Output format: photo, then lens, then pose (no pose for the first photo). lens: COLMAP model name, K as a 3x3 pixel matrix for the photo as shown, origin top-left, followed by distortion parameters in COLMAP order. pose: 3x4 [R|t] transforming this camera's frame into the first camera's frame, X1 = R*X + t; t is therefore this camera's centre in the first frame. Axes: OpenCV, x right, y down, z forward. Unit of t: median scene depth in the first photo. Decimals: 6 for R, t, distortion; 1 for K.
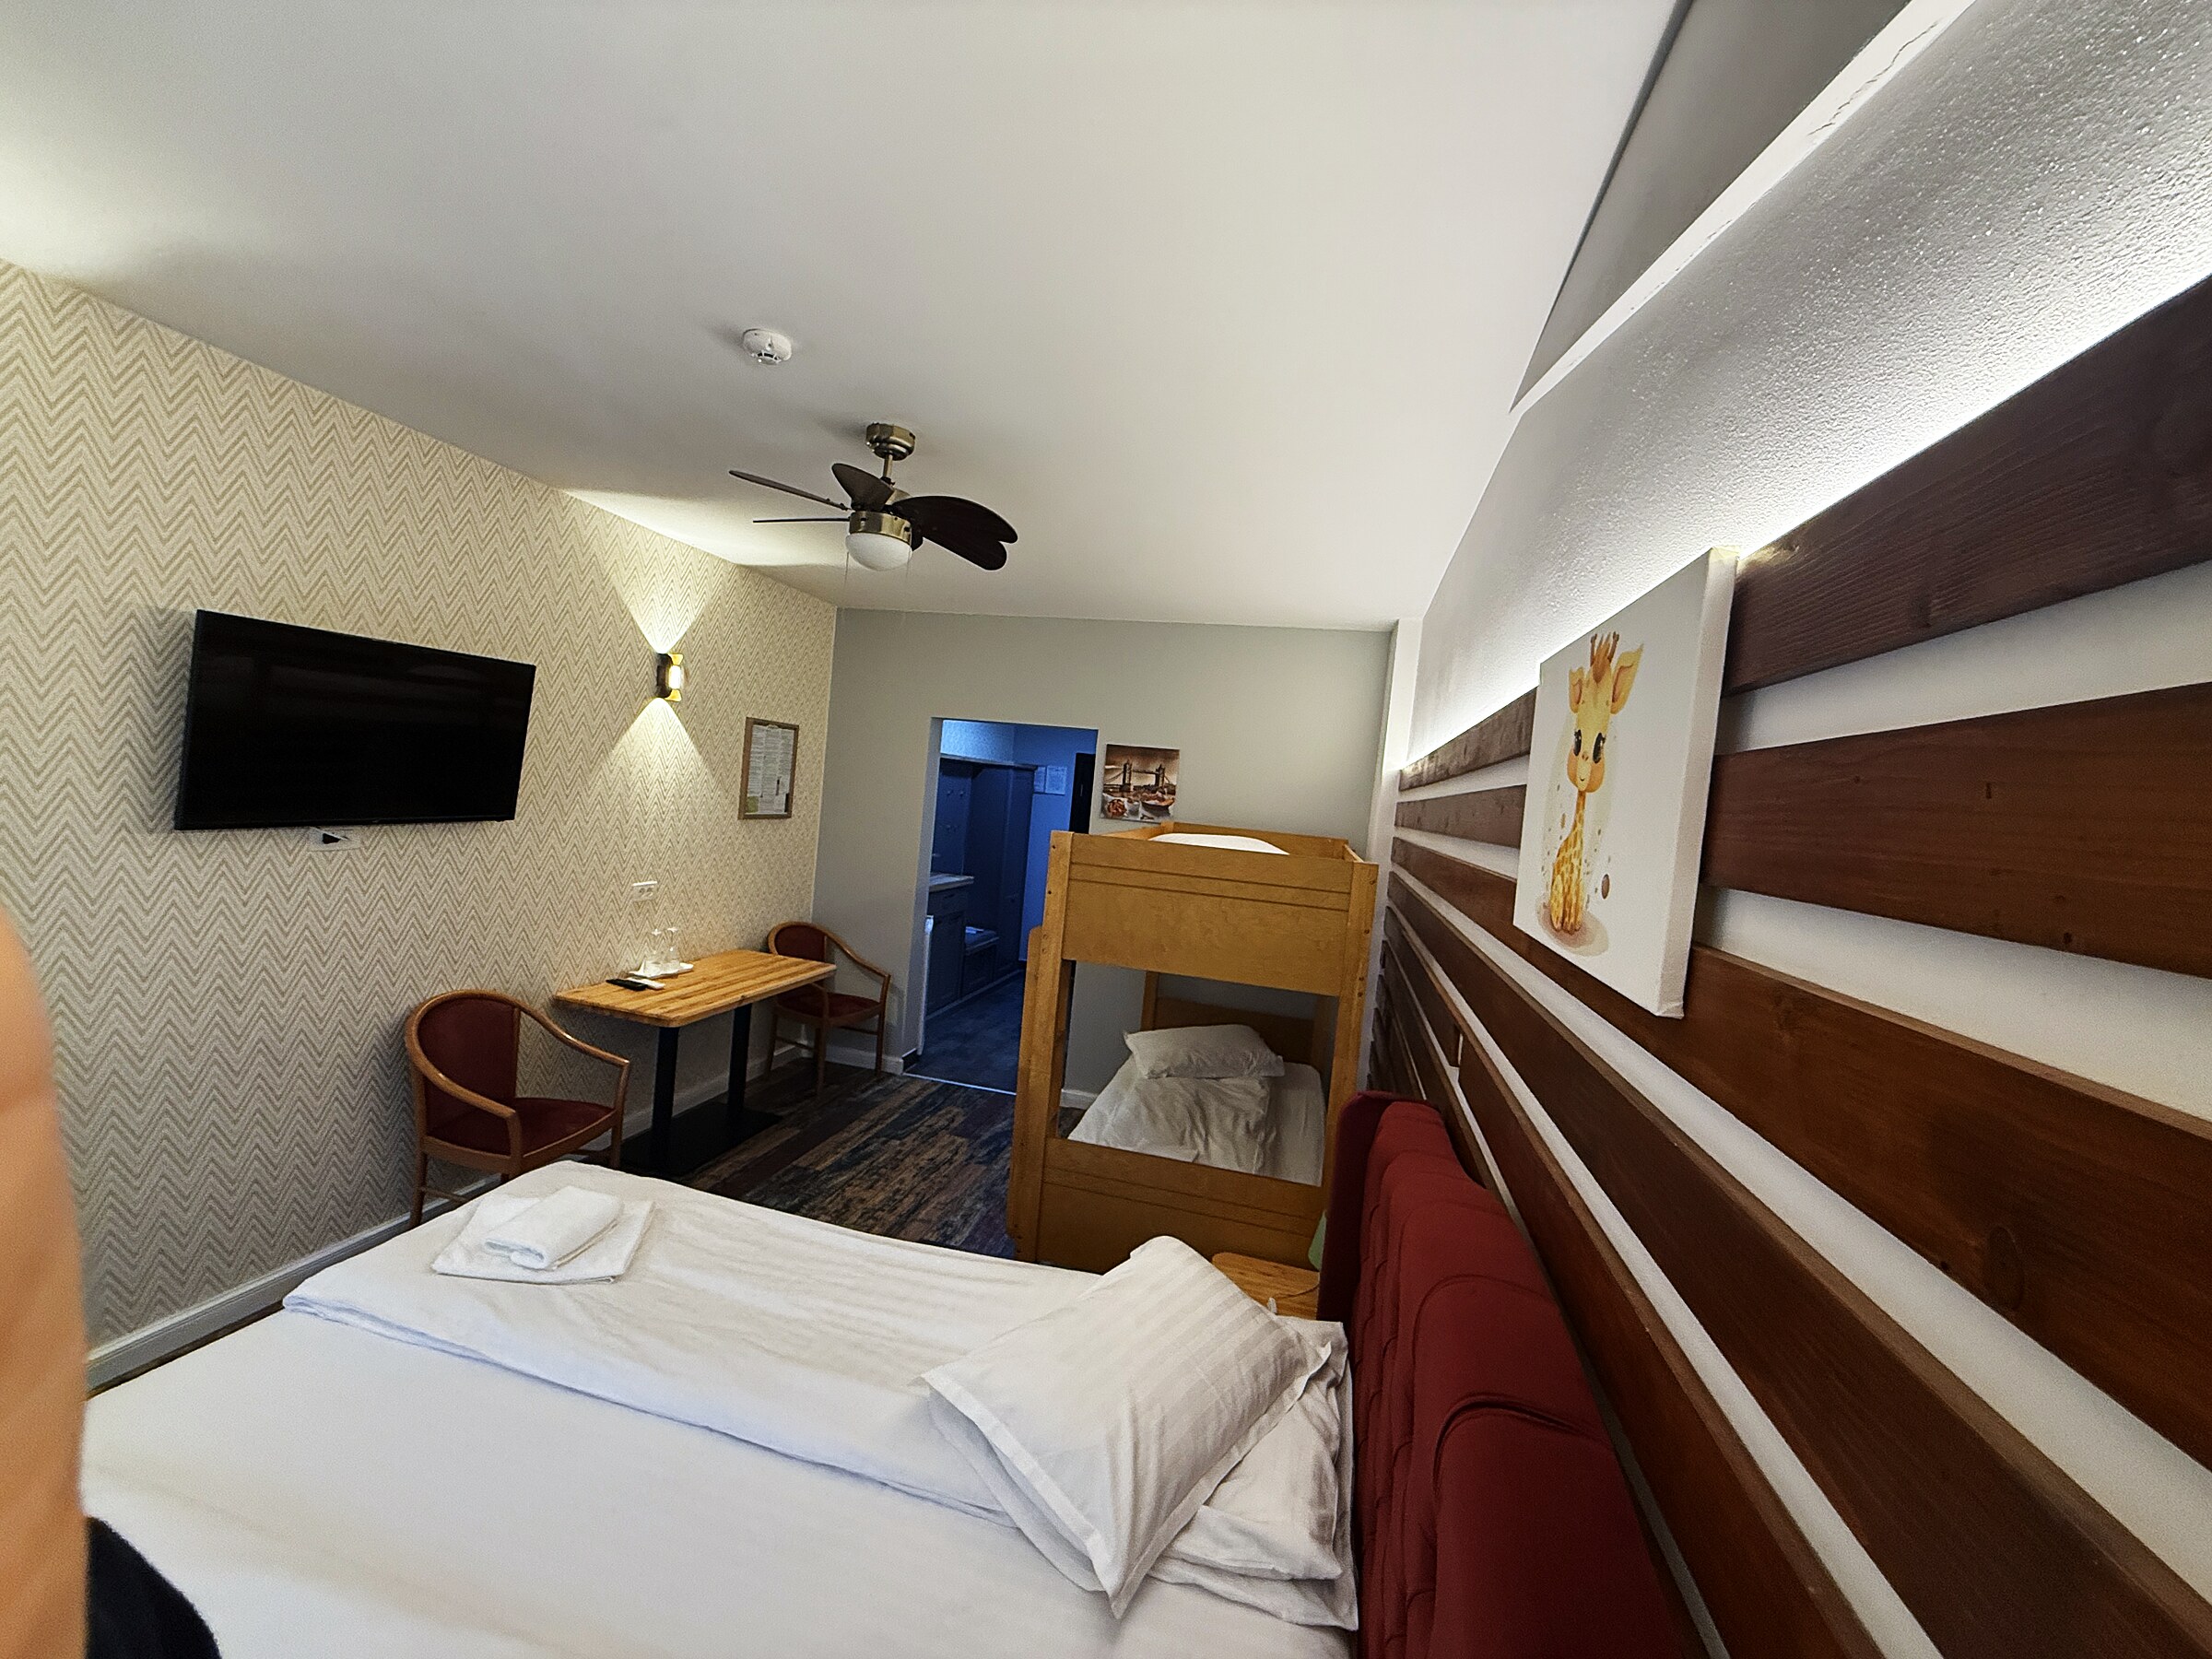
lens RADIAL K [[879.1, 0, 1114.1], [0, 879.1, 821.6], [0, 0, 1]] dist [-0.000985, -0.000577]
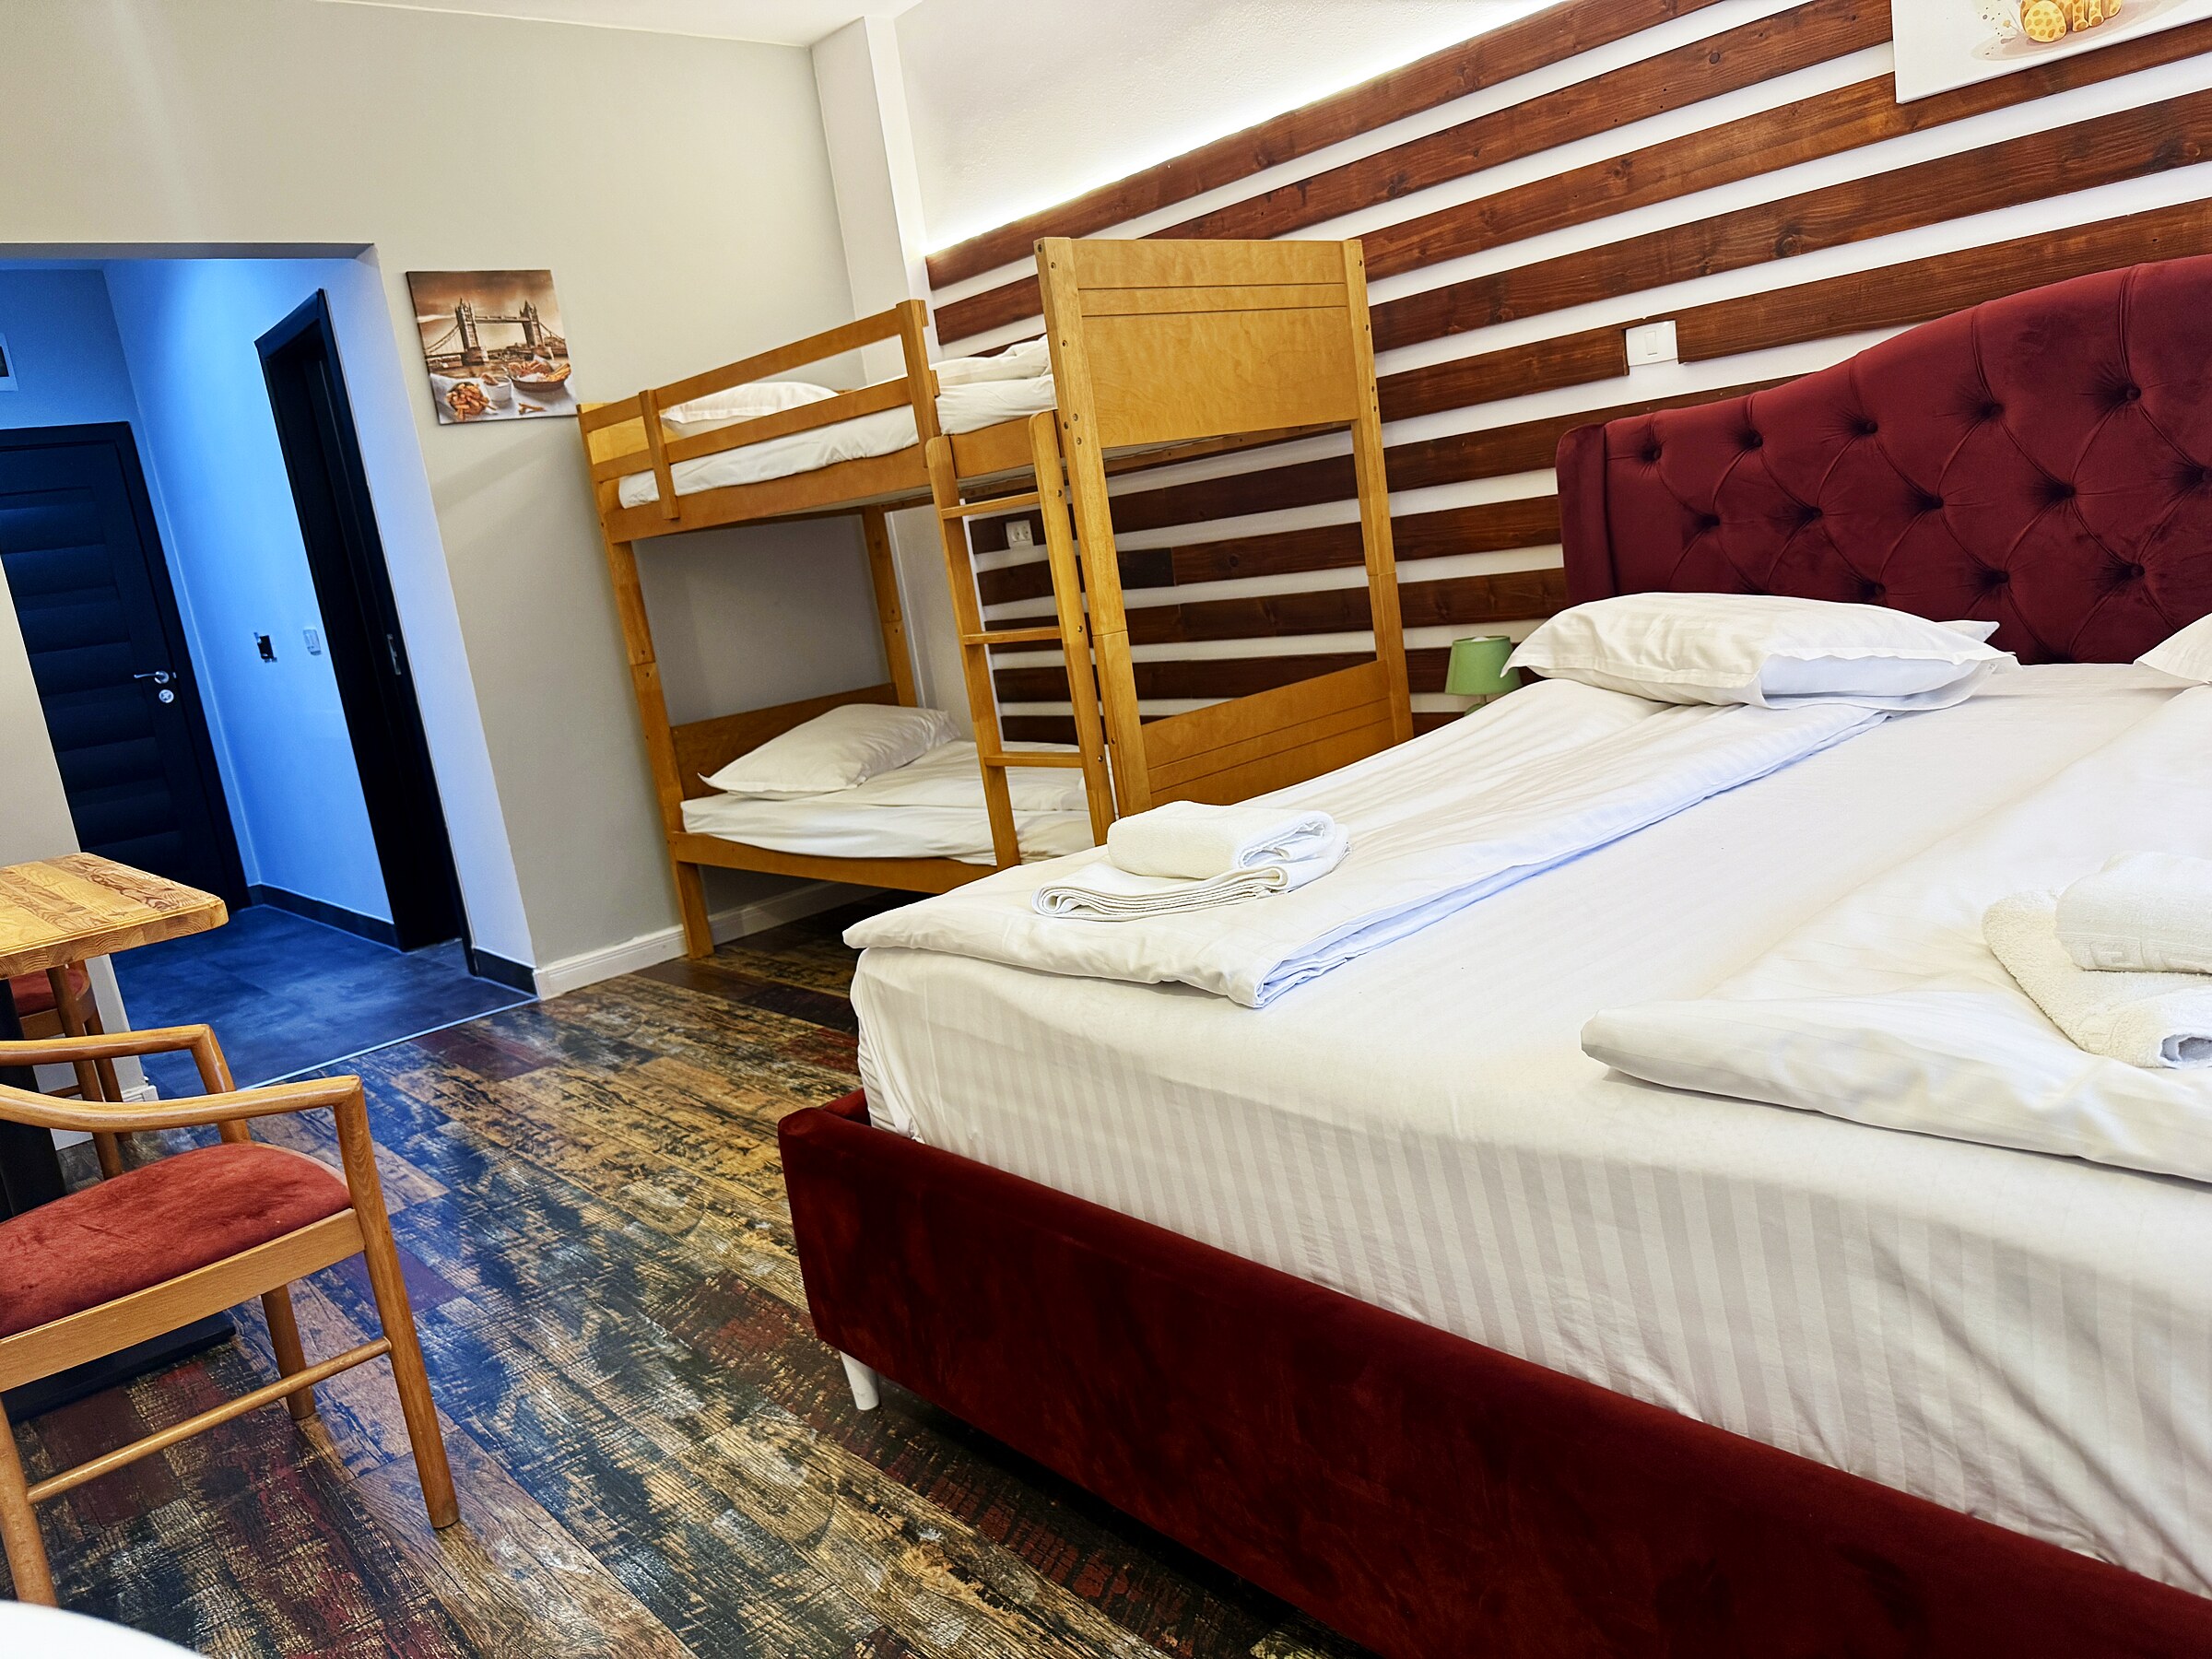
lens RADIAL K [[1577.5, 0, 1161.3], [0, 1577.5, 809.6], [0, 0, 1]] dist [-0.013216, -0.010294]
pose [[0.522655, -0.329108, 0.786460, -0.623905], [0.221994, 0.943200, 0.247169, 0.077776], [-0.823134, 0.045406, 0.566028, 0.193698]]
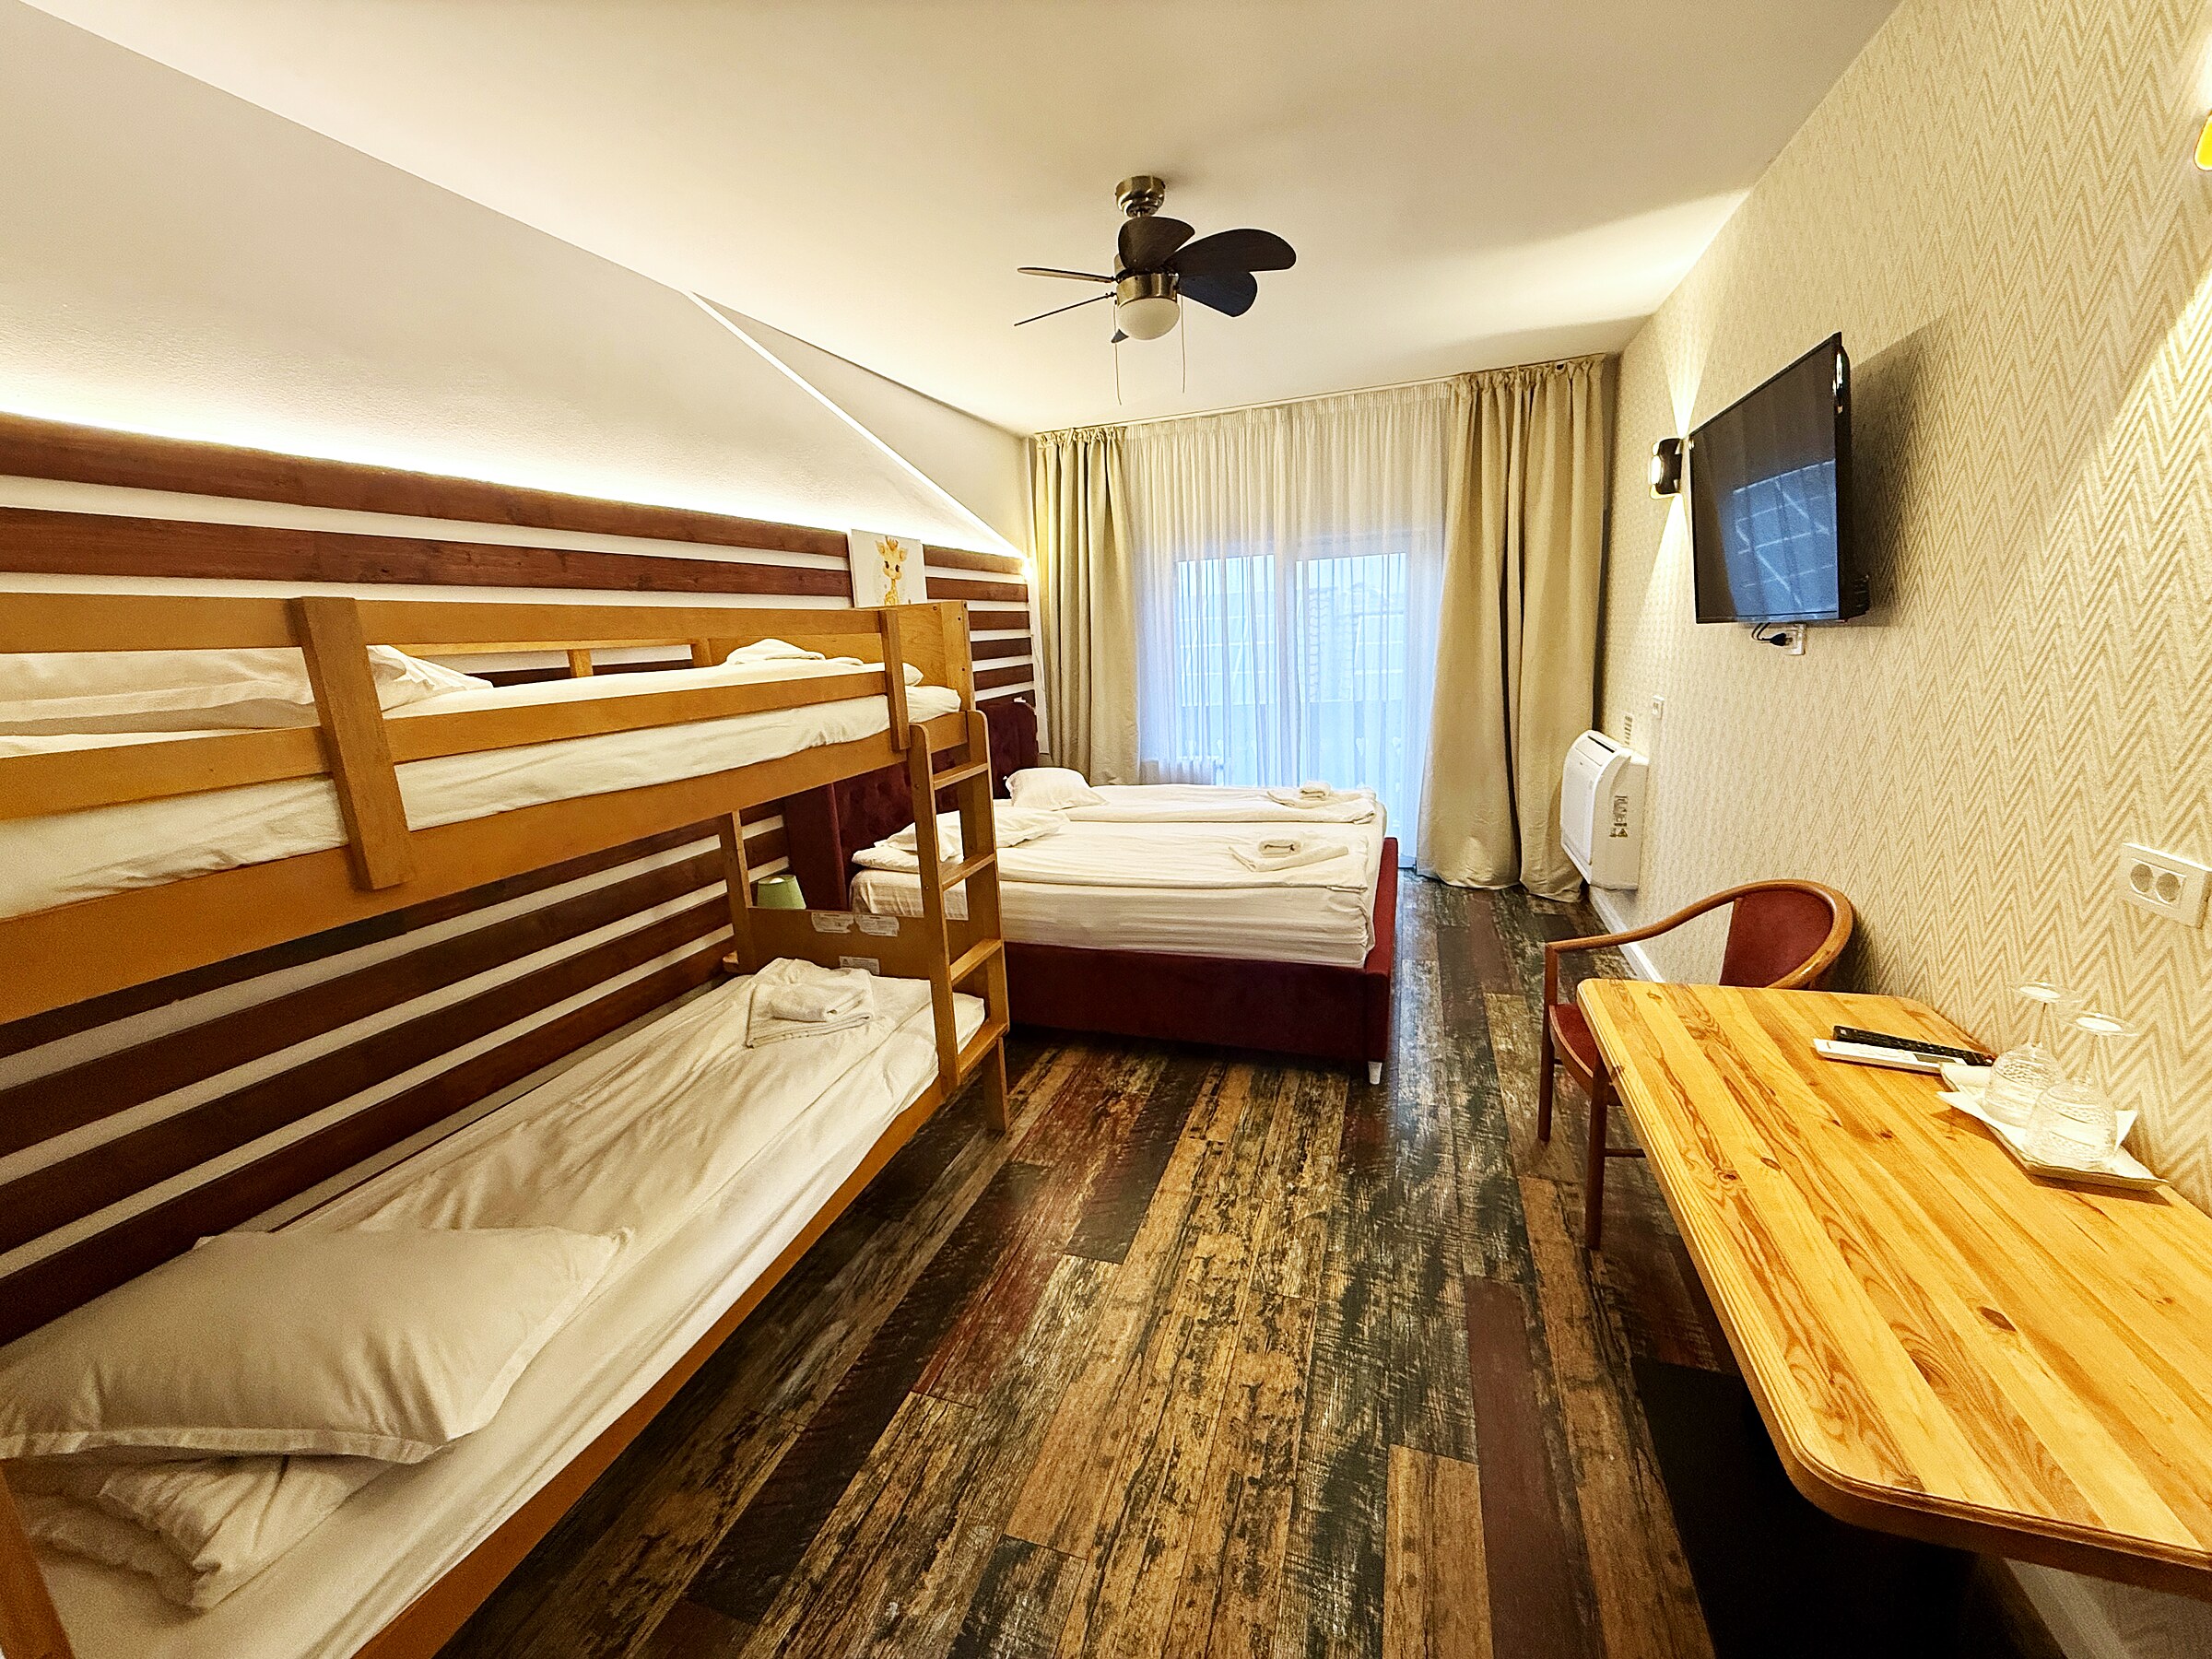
lens RADIAL K [[879.1, 0, 1114.0], [0, 879.1, 834.5], [0, 0, 1]] dist [-0.000985, -0.000577]
pose [[-0.996288, -0.051312, 0.069122, -0.184349], [-0.032012, 0.966191, 0.255831, 0.002089], [-0.079912, 0.252668, -0.964247, 1.174550]]
